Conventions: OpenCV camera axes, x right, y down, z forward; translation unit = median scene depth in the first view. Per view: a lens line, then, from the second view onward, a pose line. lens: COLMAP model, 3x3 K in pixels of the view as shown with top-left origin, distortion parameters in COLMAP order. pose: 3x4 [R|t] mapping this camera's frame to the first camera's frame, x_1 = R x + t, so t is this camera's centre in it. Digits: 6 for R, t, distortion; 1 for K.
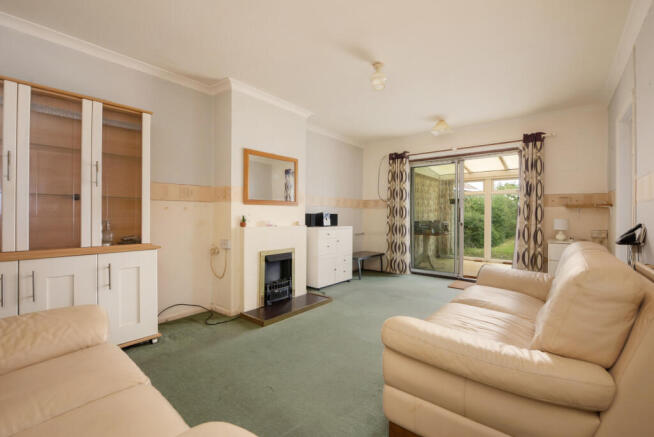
lens RADIAL K [[277.5, 0, 326.1], [0, 277.5, 218.2], [0, 0, 1]] dist [-0.000428, -0.000004]
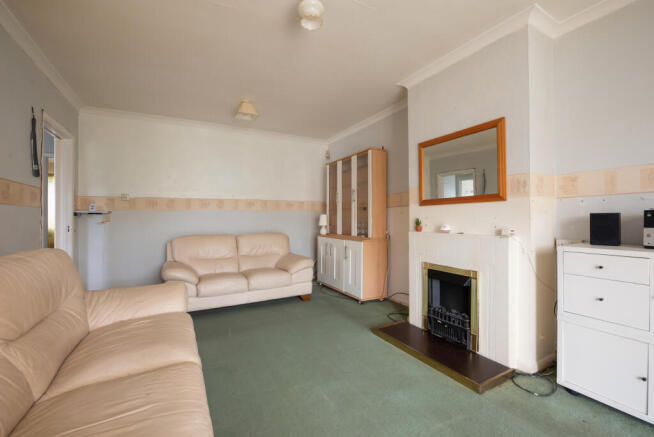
lens RADIAL K [[277.5, 0, 326.6], [0, 277.5, 216.9], [0, 0, 1]] dist [-0.000428, -0.000004]
pose [[-0.351343, -0.002960, -0.936242, 0.653199], [0.002150, 0.999990, -0.003968, -0.011474], [0.936244, -0.003407, -0.351333, 1.037403]]
